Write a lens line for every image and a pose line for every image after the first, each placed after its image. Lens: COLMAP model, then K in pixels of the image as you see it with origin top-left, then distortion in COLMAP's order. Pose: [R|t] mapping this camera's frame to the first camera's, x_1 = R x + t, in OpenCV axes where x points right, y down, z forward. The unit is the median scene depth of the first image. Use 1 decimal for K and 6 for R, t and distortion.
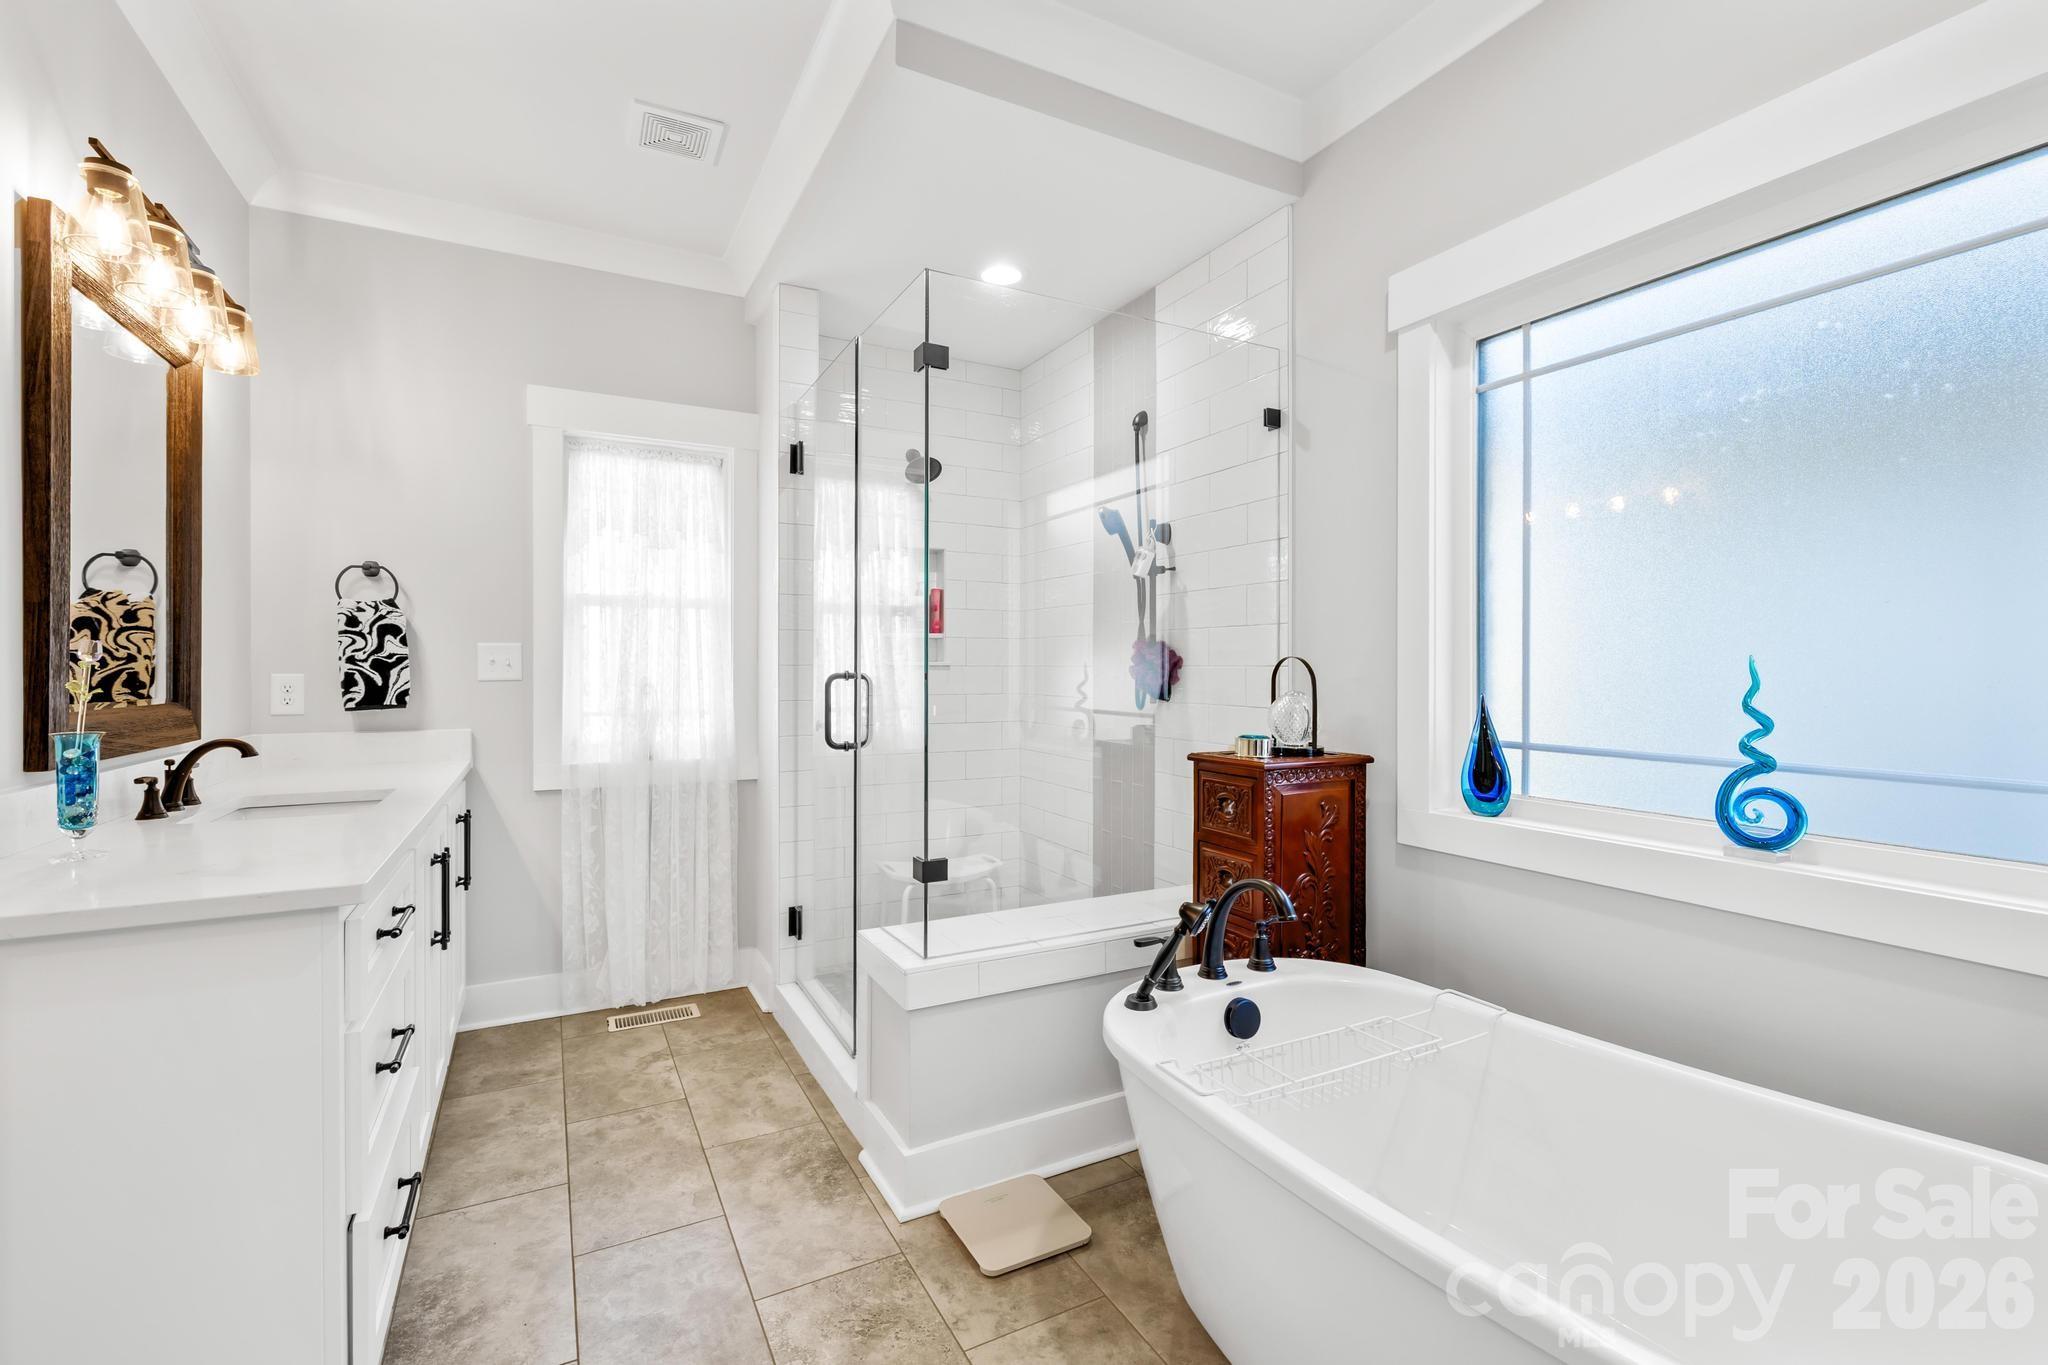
lens RADIAL K [[876.4, 0, 1021.1], [0, 876.4, 668.5], [0, 0, 1]] dist [0.008880, -0.000303]
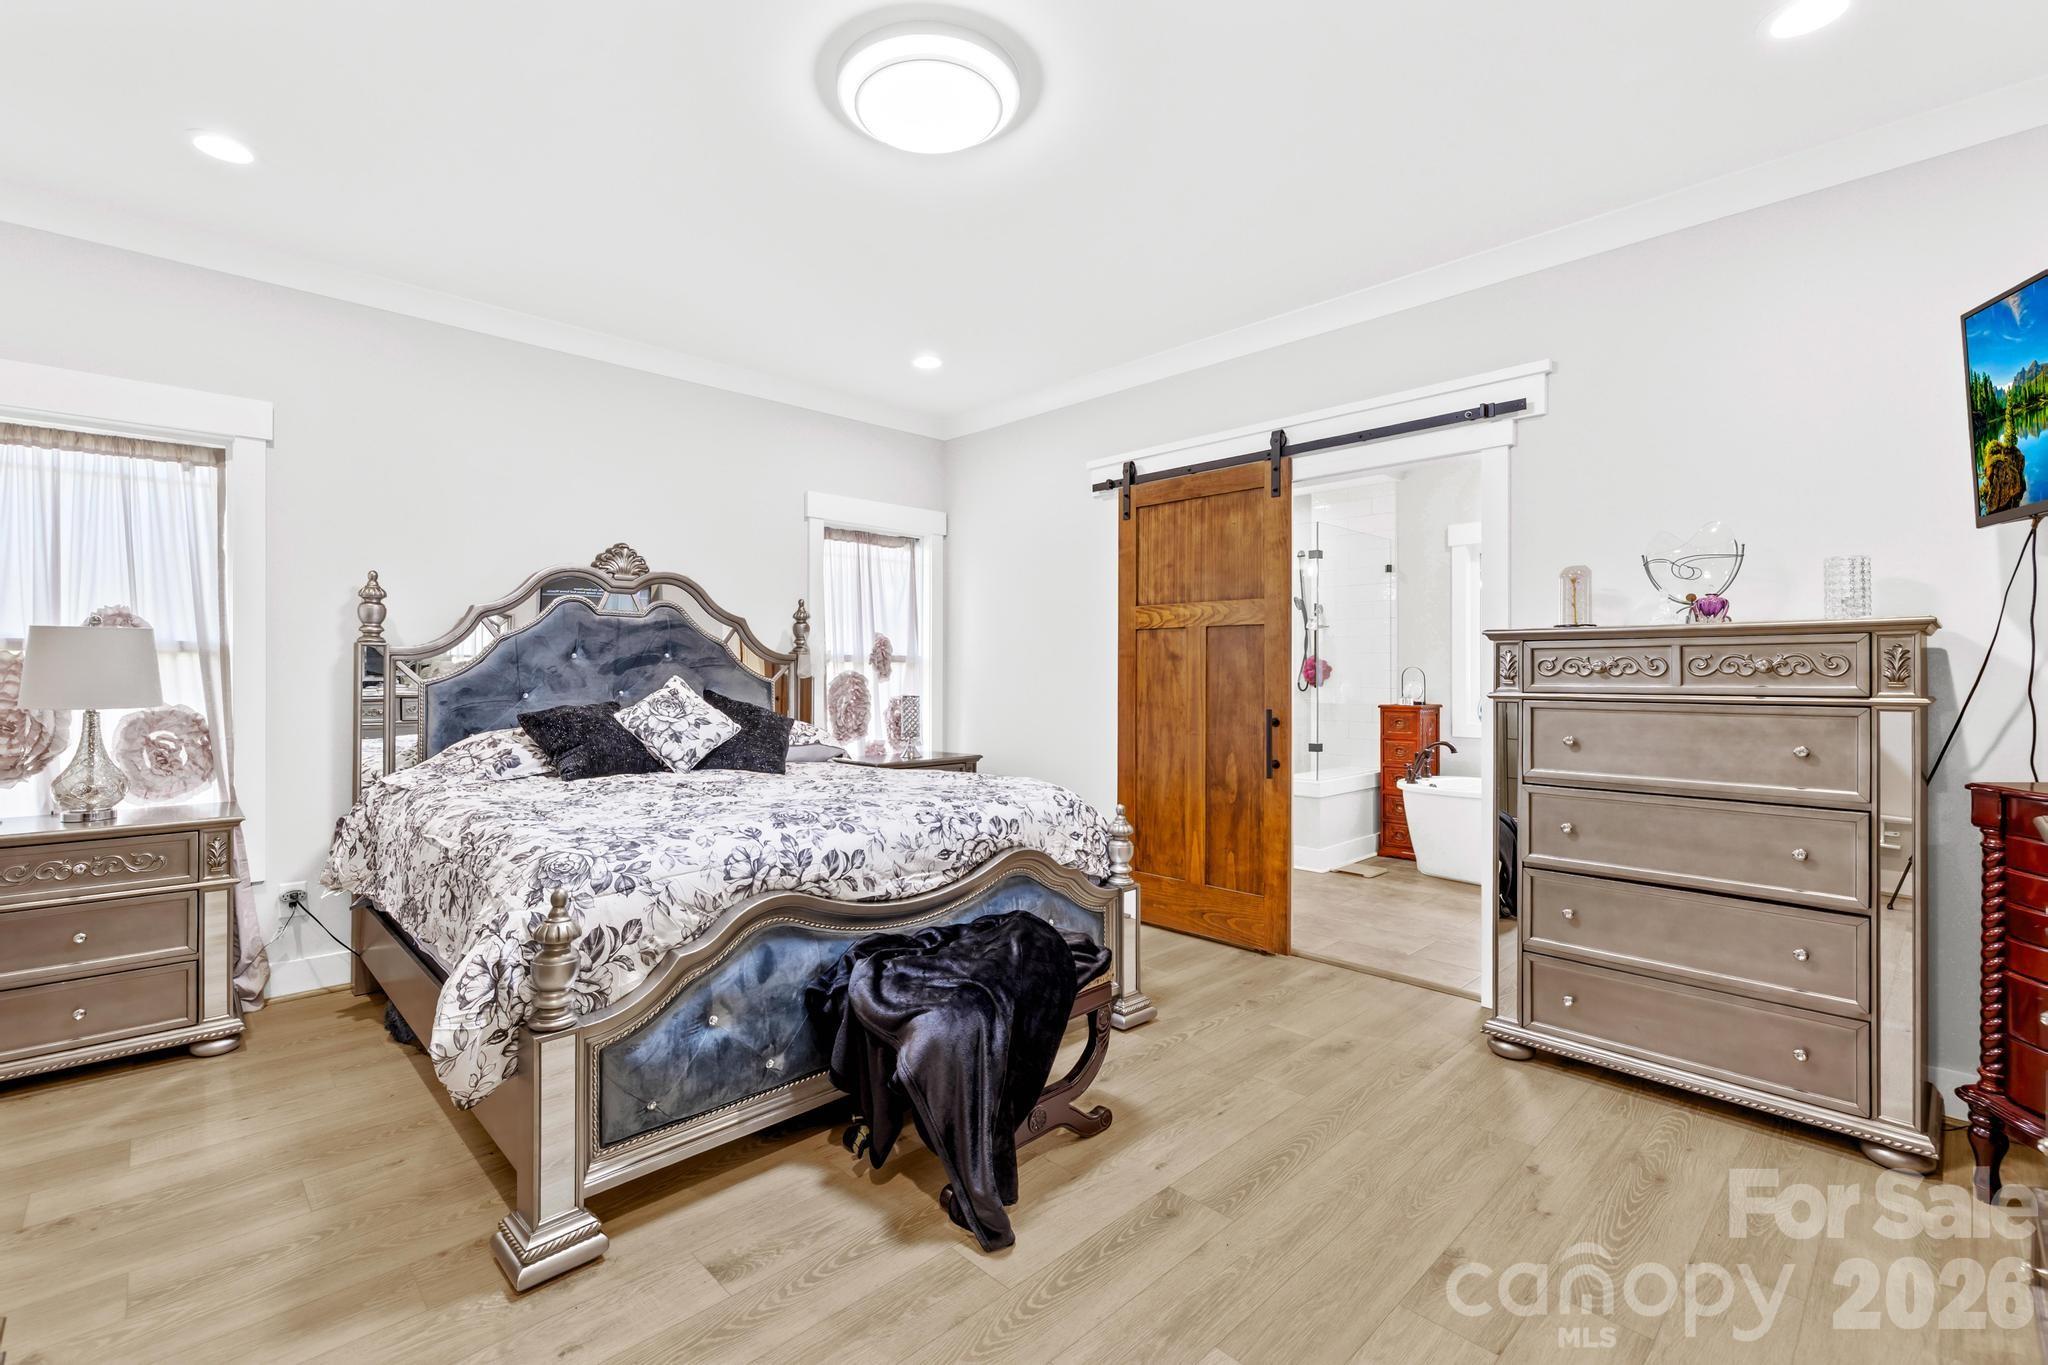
lens RADIAL K [[876.4, 0, 1014.2], [0, 876.4, 675.0], [0, 0, 1]] dist [0.008880, -0.000303]
pose [[0.958736, 0.000337, 0.284298, -1.733168], [-0.000476, 1.000000, 0.000421, 0.011238], [-0.284298, -0.000539, 0.958736, -1.278836]]
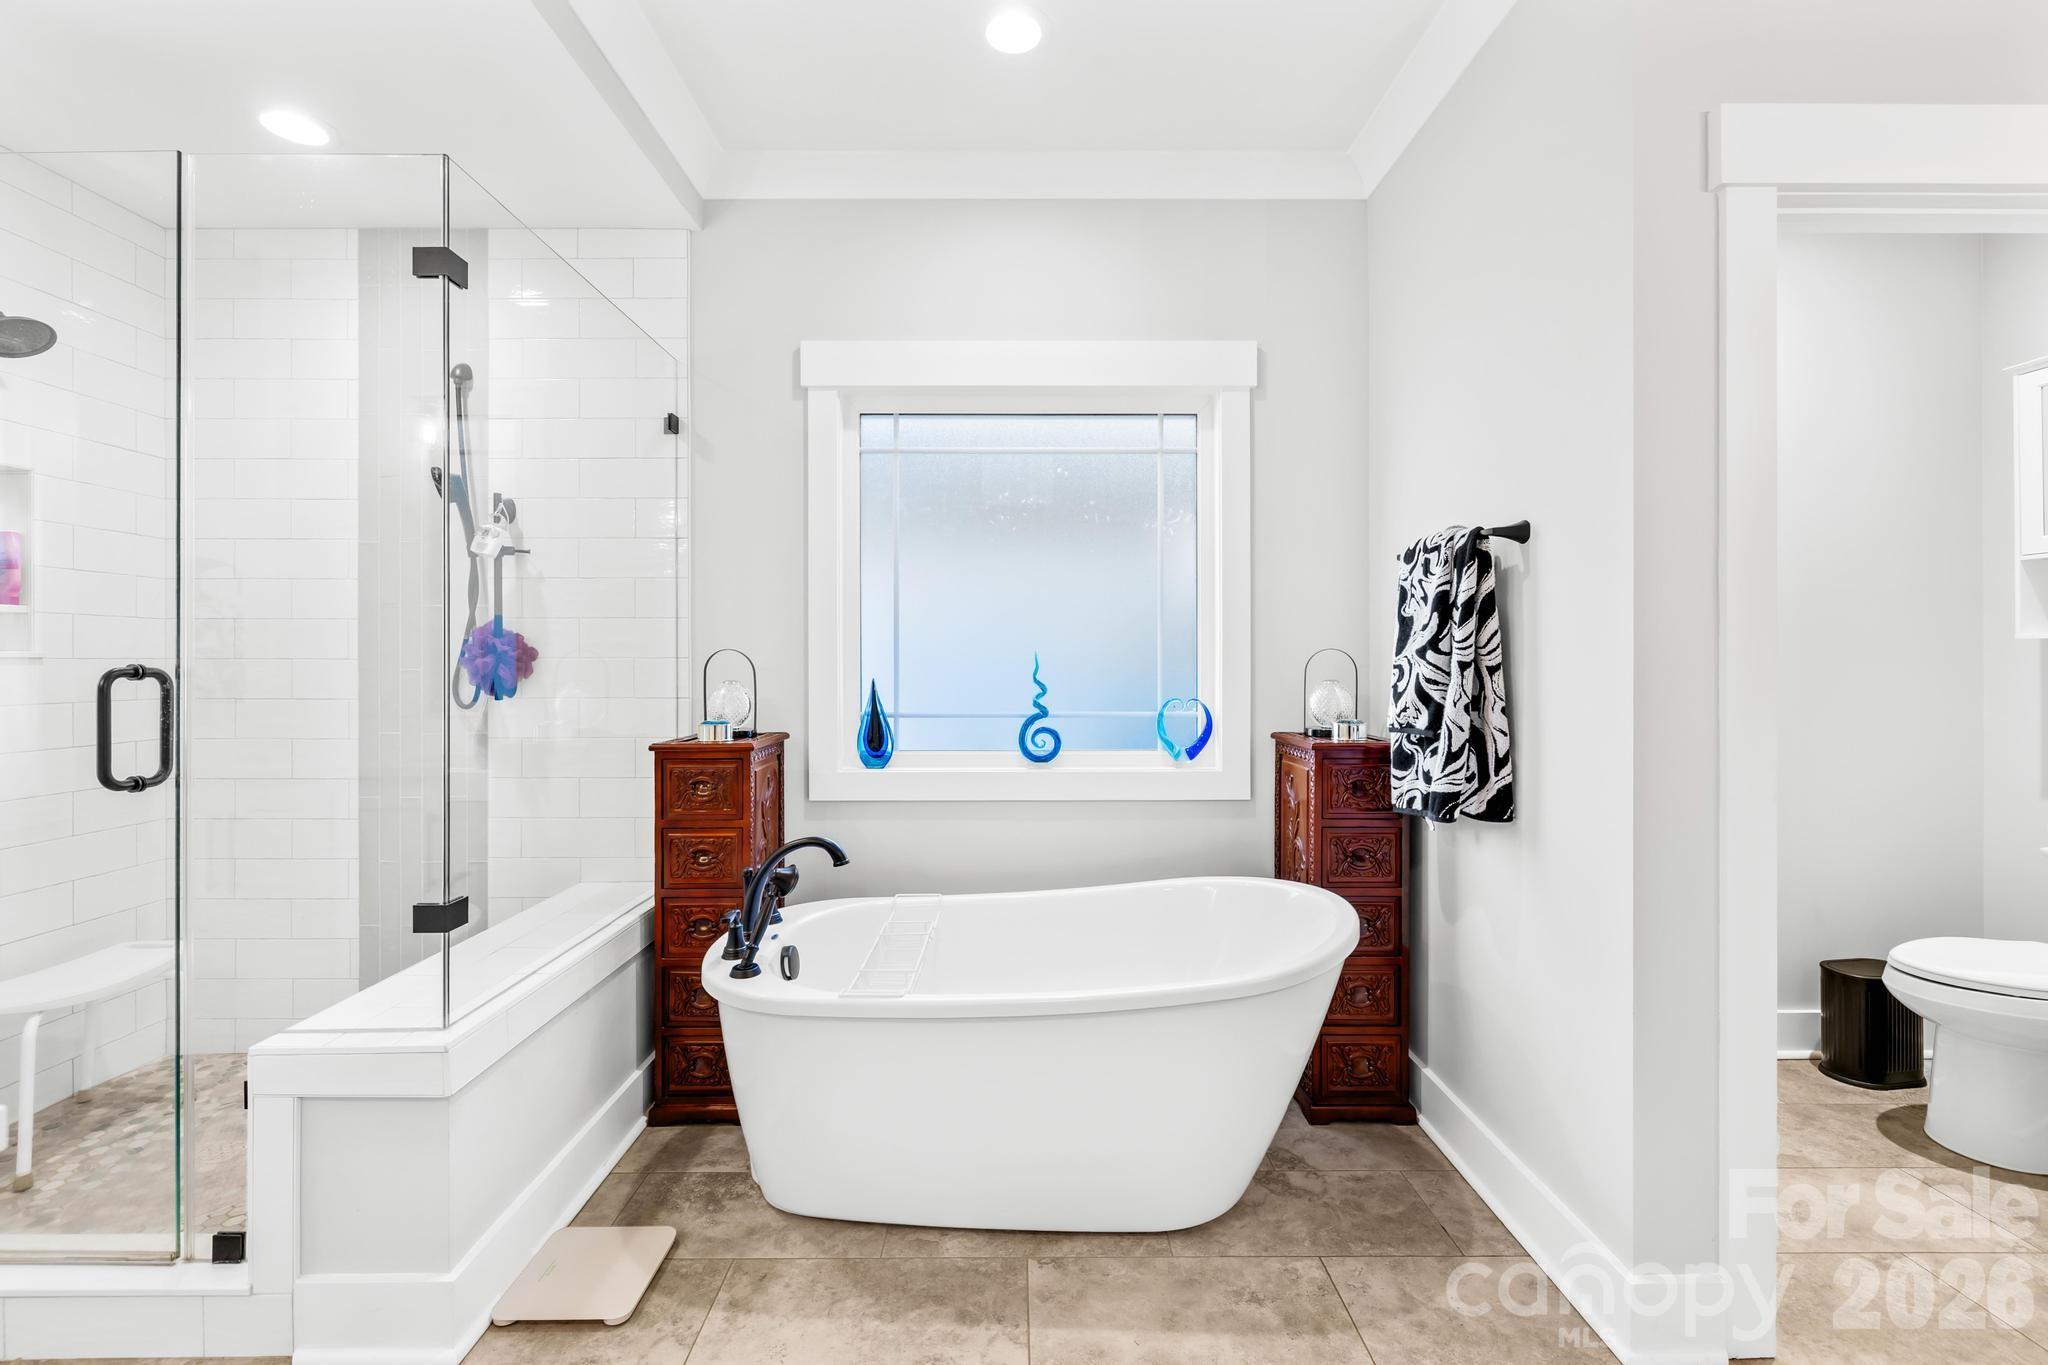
lens RADIAL K [[876.4, 0, 1008.8], [0, 876.4, 656.2], [0, 0, 1]] dist [0.008880, -0.000303]
pose [[0.478744, 0.001990, 0.877952, -0.556796], [0.003951, 0.999982, -0.004421, 0.002153], [-0.877946, 0.005585, 0.478728, 0.173867]]
